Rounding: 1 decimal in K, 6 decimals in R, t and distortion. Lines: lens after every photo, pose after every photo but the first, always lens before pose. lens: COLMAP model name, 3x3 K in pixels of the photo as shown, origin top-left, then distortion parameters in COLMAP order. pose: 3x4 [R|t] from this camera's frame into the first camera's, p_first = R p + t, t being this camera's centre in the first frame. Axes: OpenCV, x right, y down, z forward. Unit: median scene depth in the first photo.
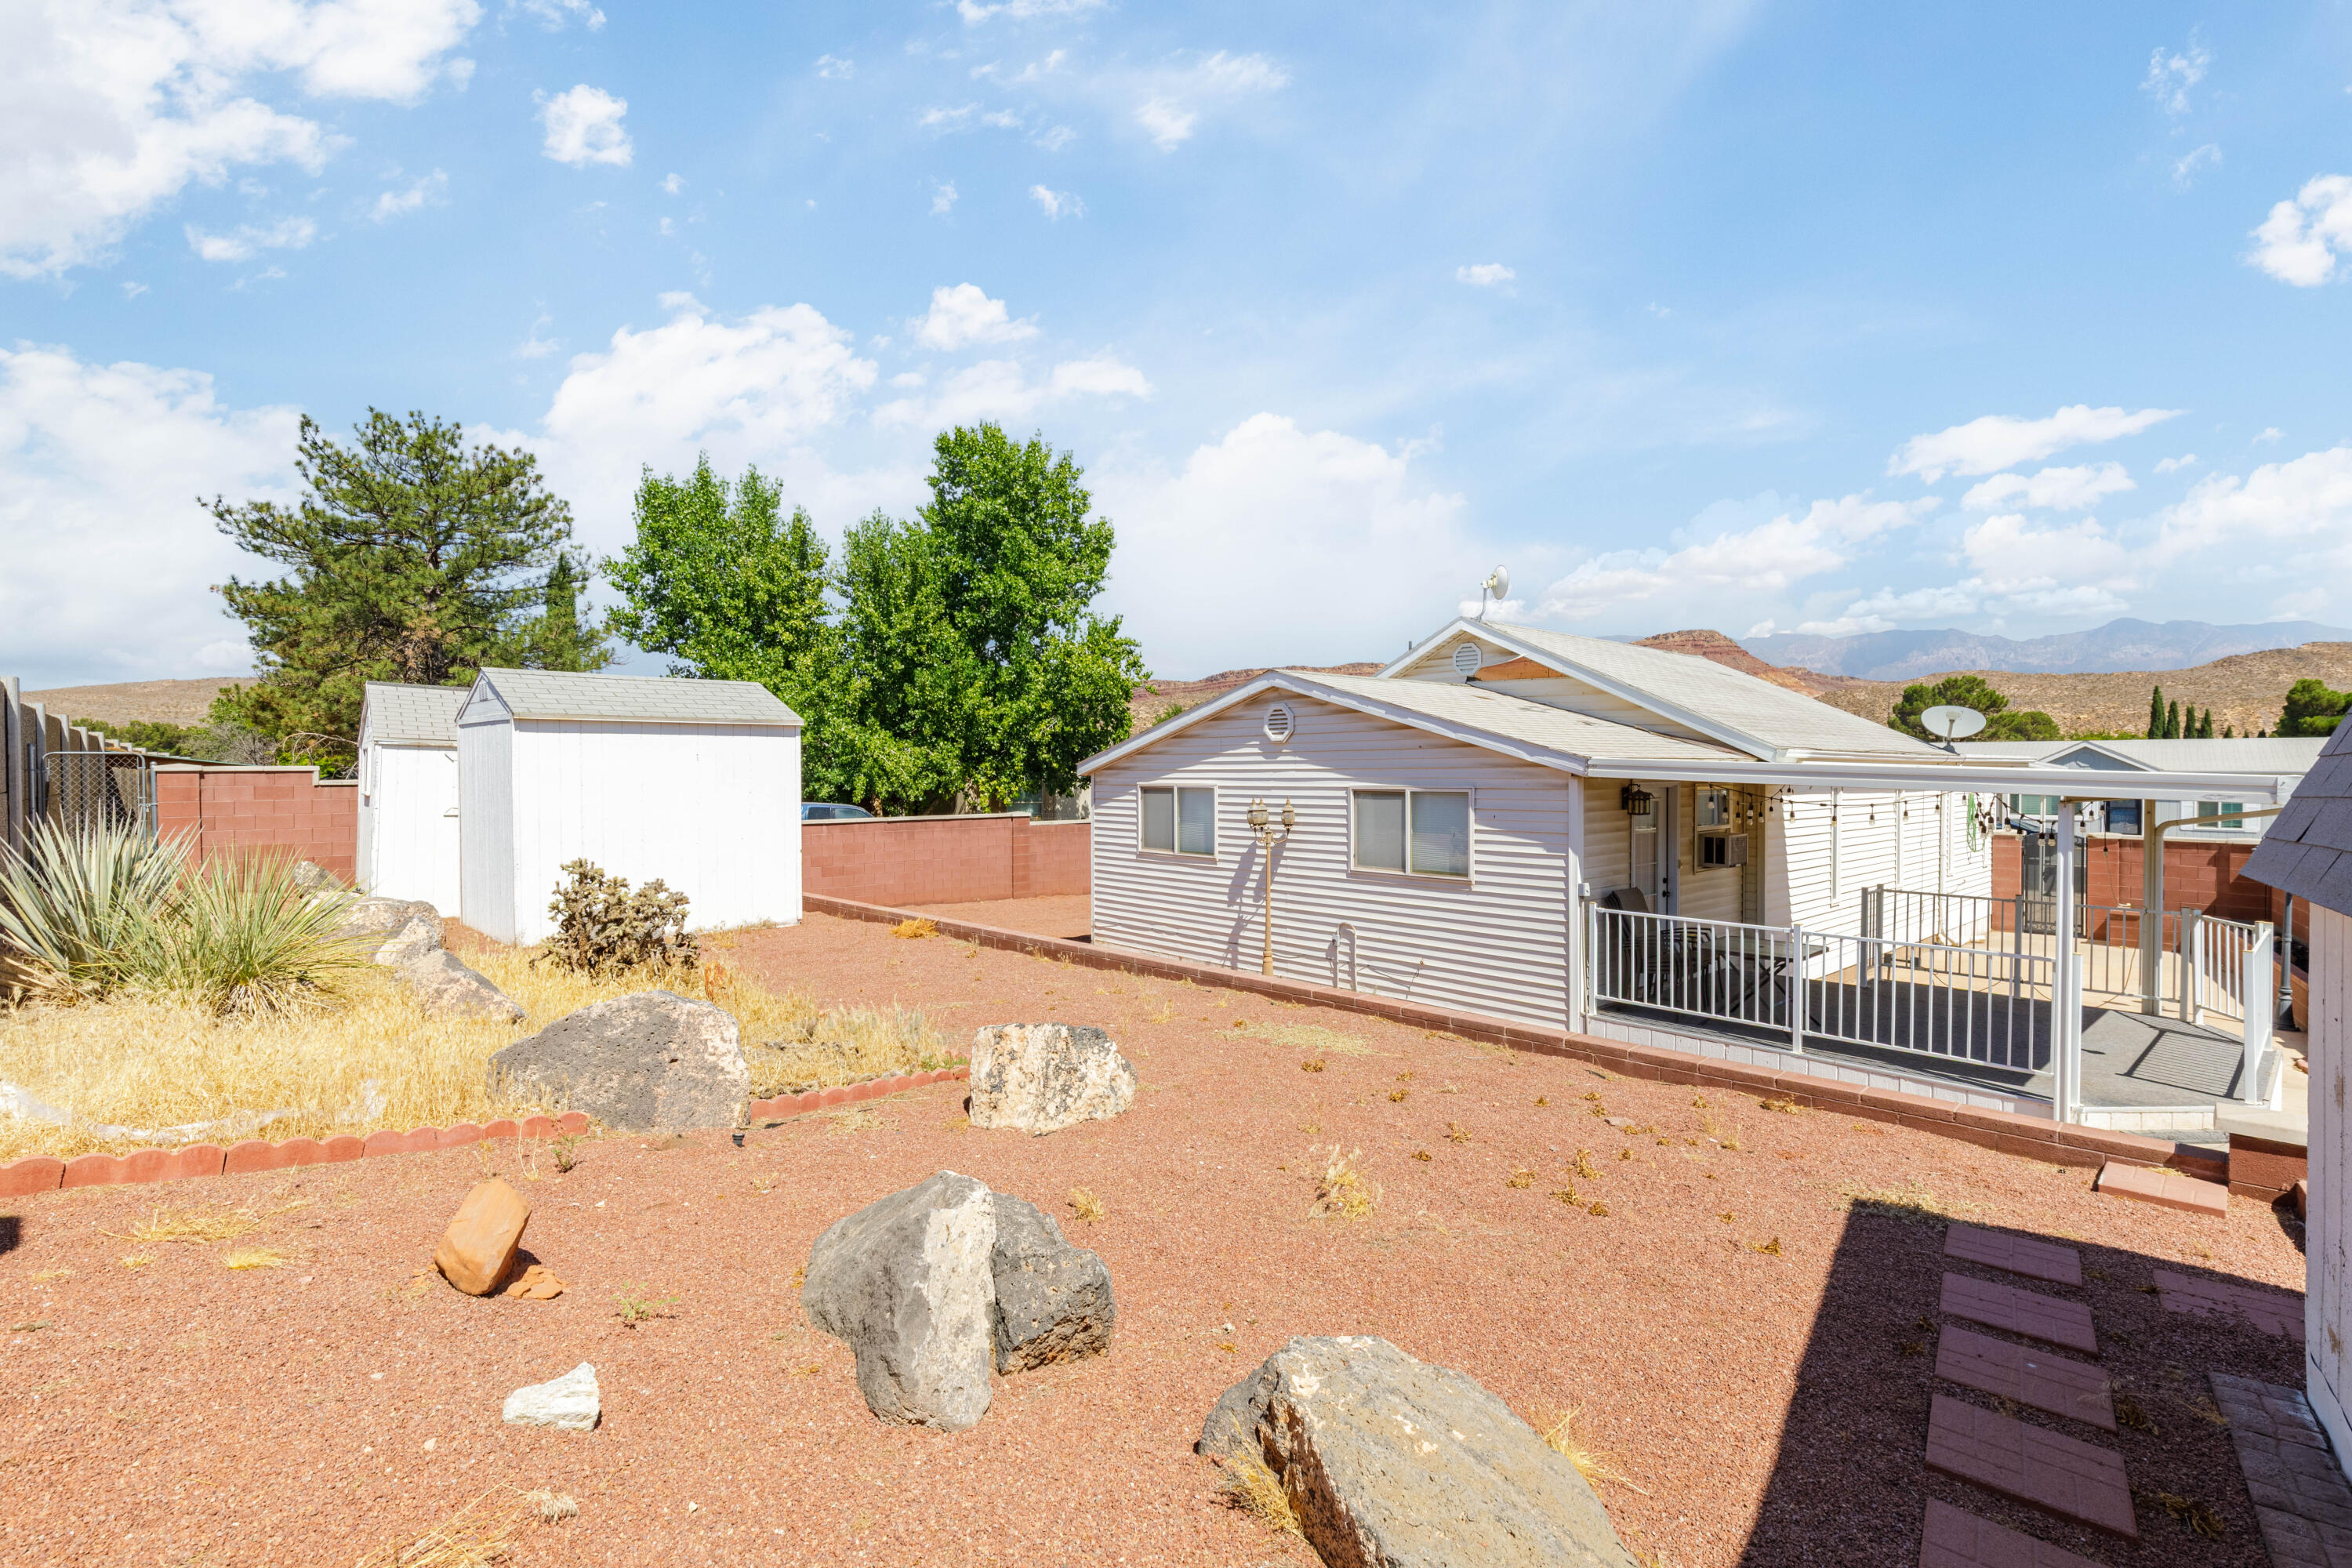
lens RADIAL K [[1067.0, 0, 1170.2], [0, 1067.0, 775.9], [0, 0, 1]] dist [-0.000455, 0.000010]
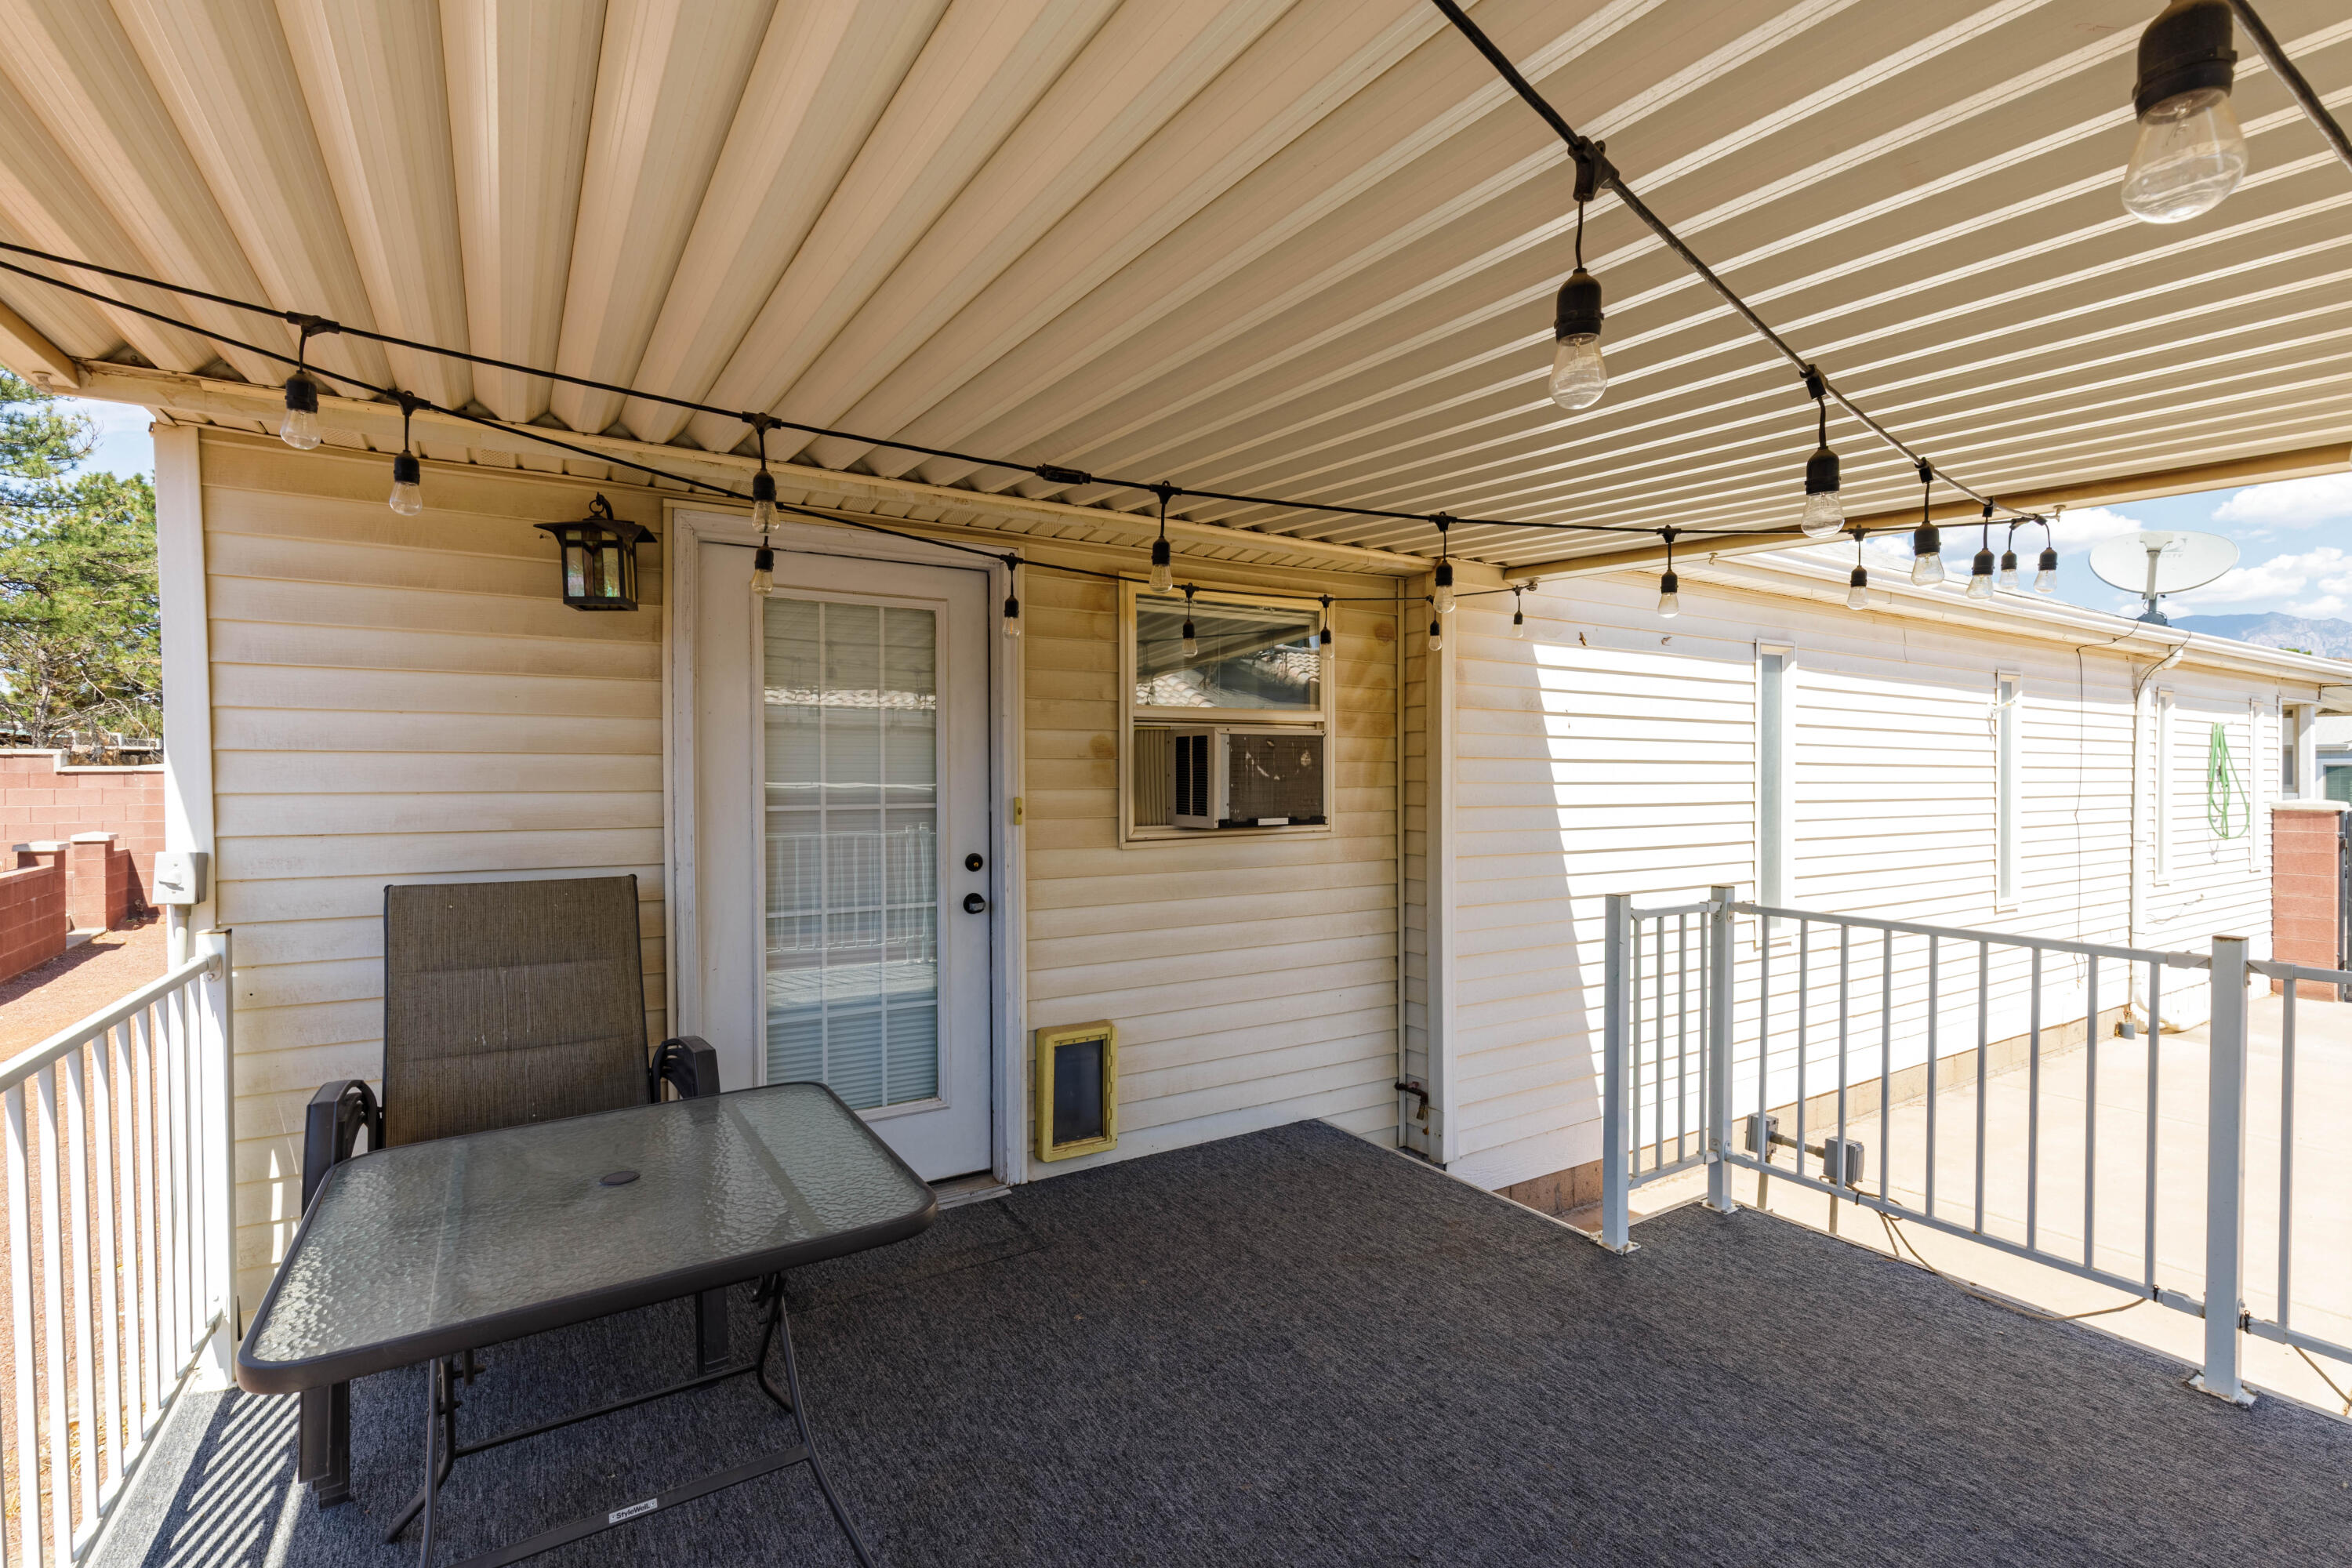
lens RADIAL K [[1067.0, 0, 1179.3], [0, 1067.0, 782.9], [0, 0, 1]] dist [-0.000455, 0.000010]
pose [[0.986480, 0.005390, -0.163793, 0.561615], [-0.004369, 0.999969, 0.006593, 0.070310], [0.163824, -0.005788, 0.986473, 0.679139]]
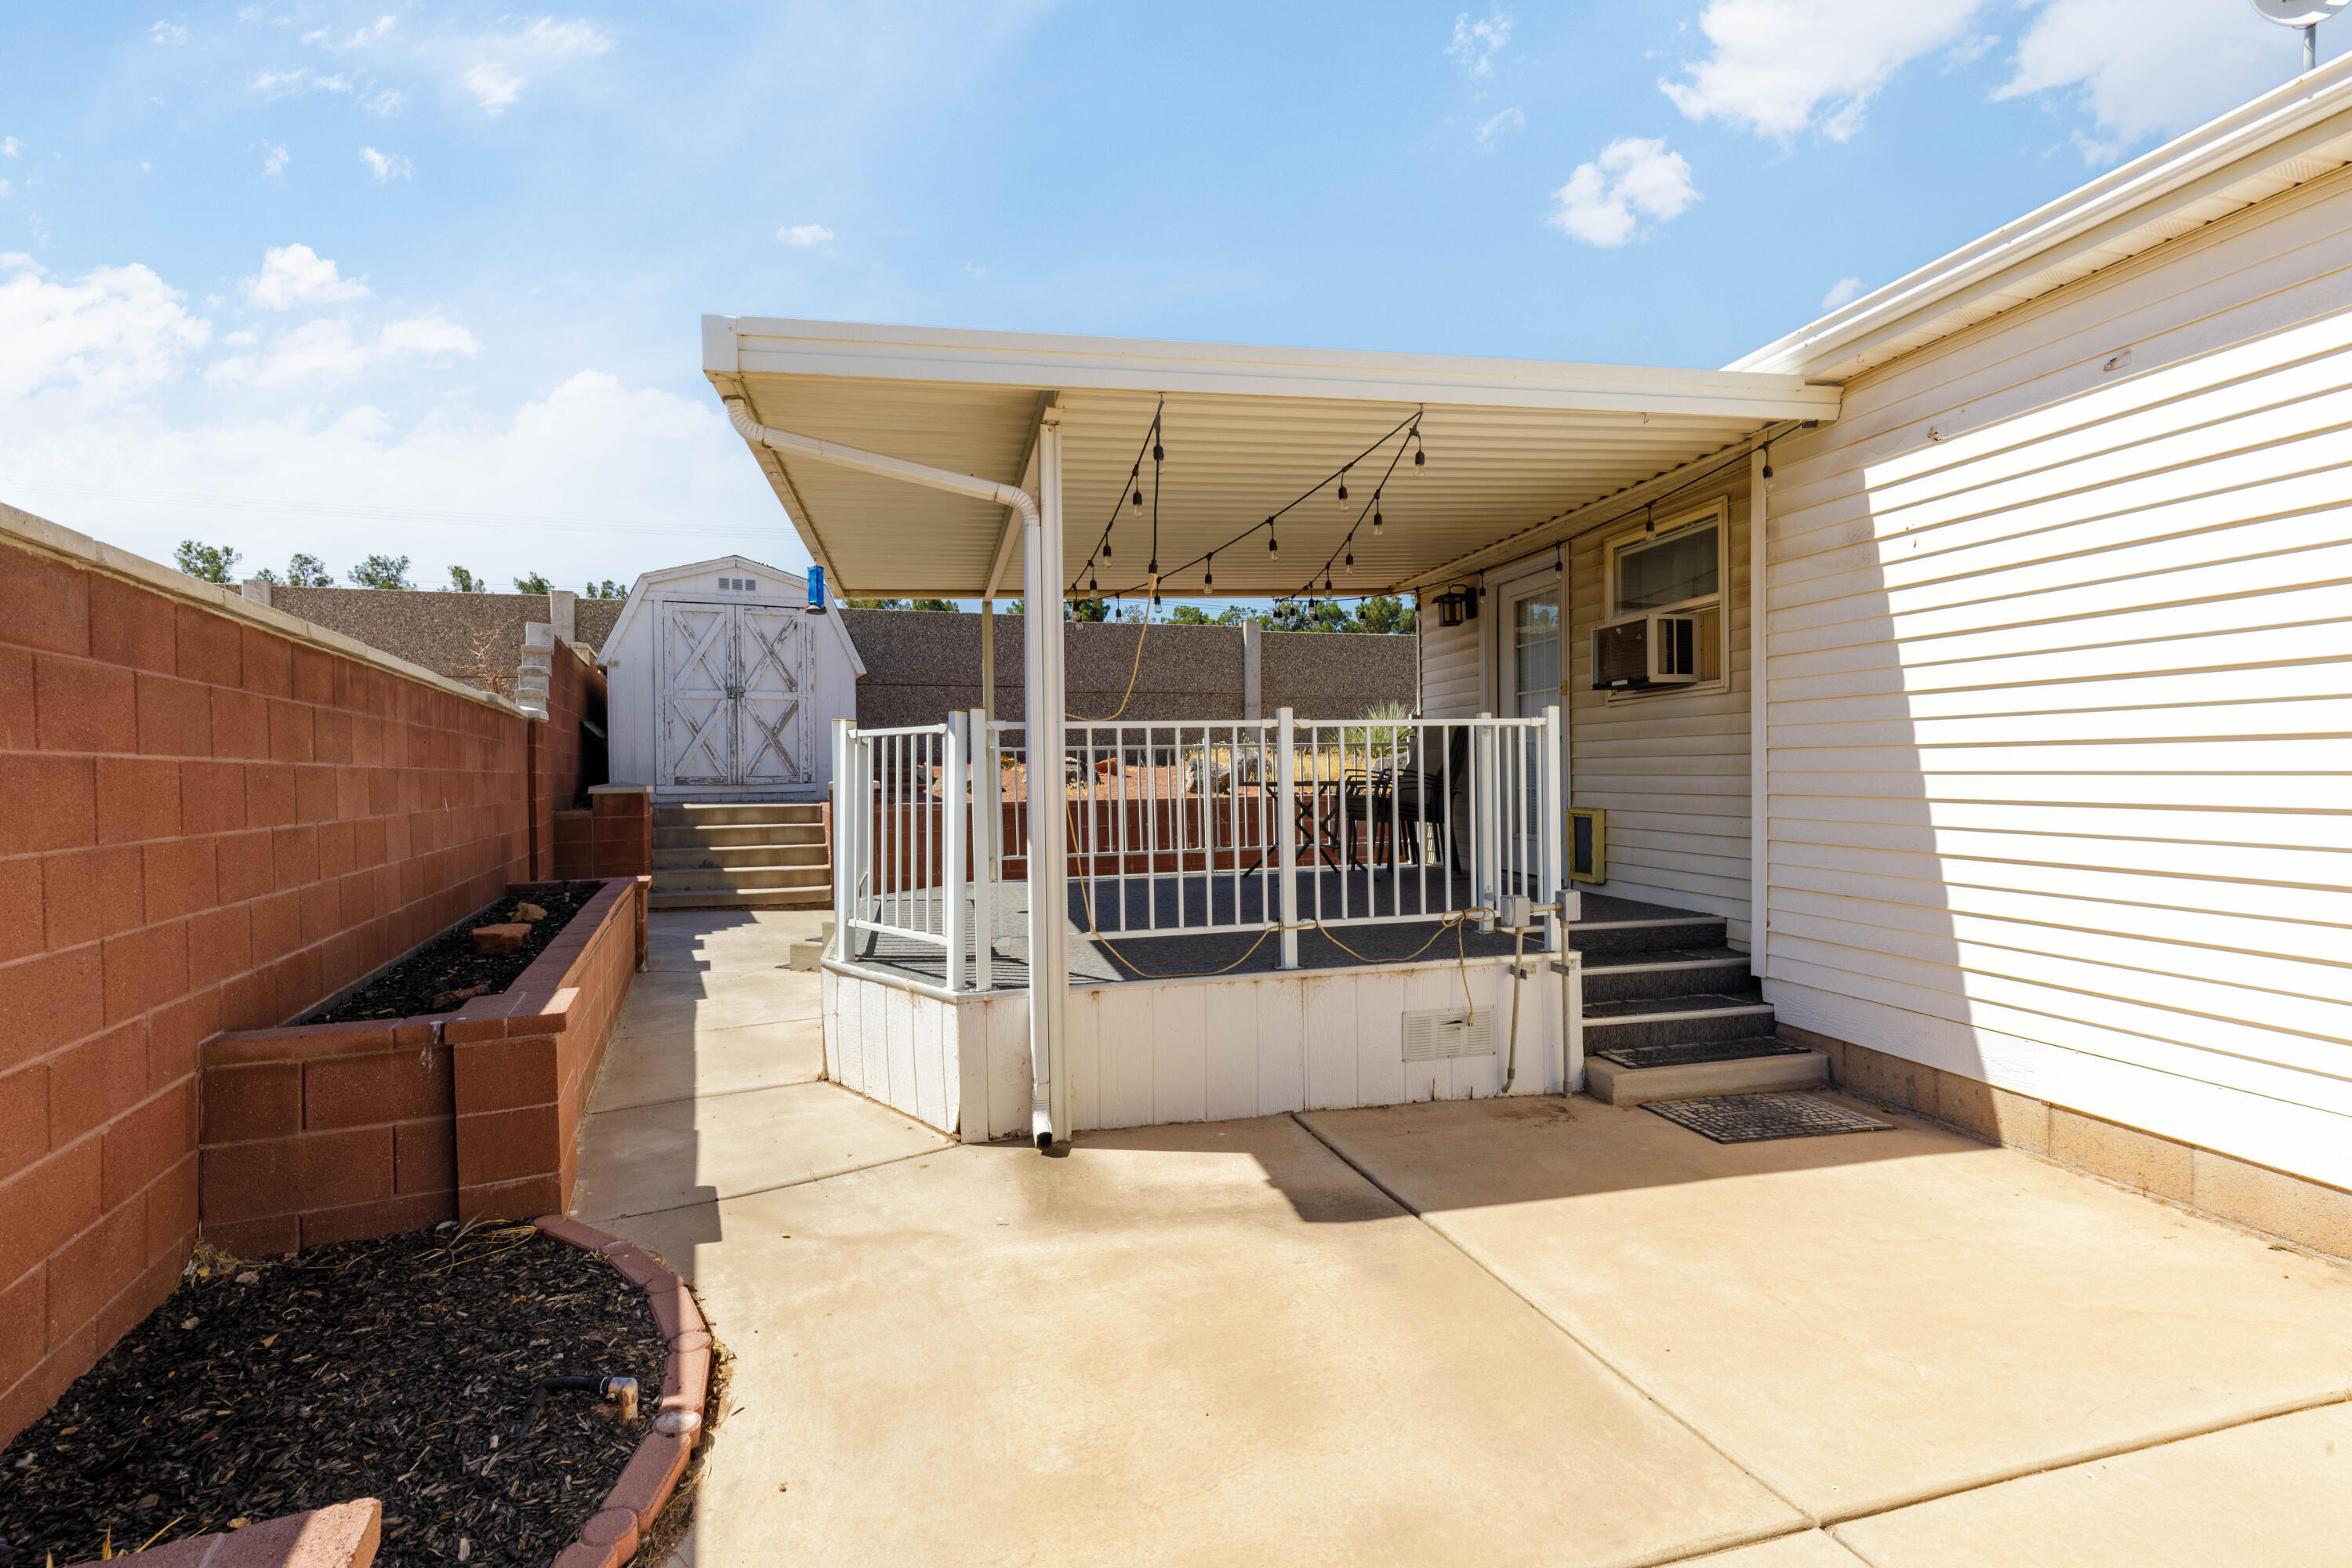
lens RADIAL K [[1067.0, 0, 1175.9], [0, 1067.0, 775.6], [0, 0, 1]] dist [-0.000455, 0.000010]
pose [[-0.480552, 0.008368, -0.876926, 1.087153], [0.002428, 0.999963, 0.008212, 0.124761], [0.876963, 0.001817, -0.480555, 1.080949]]
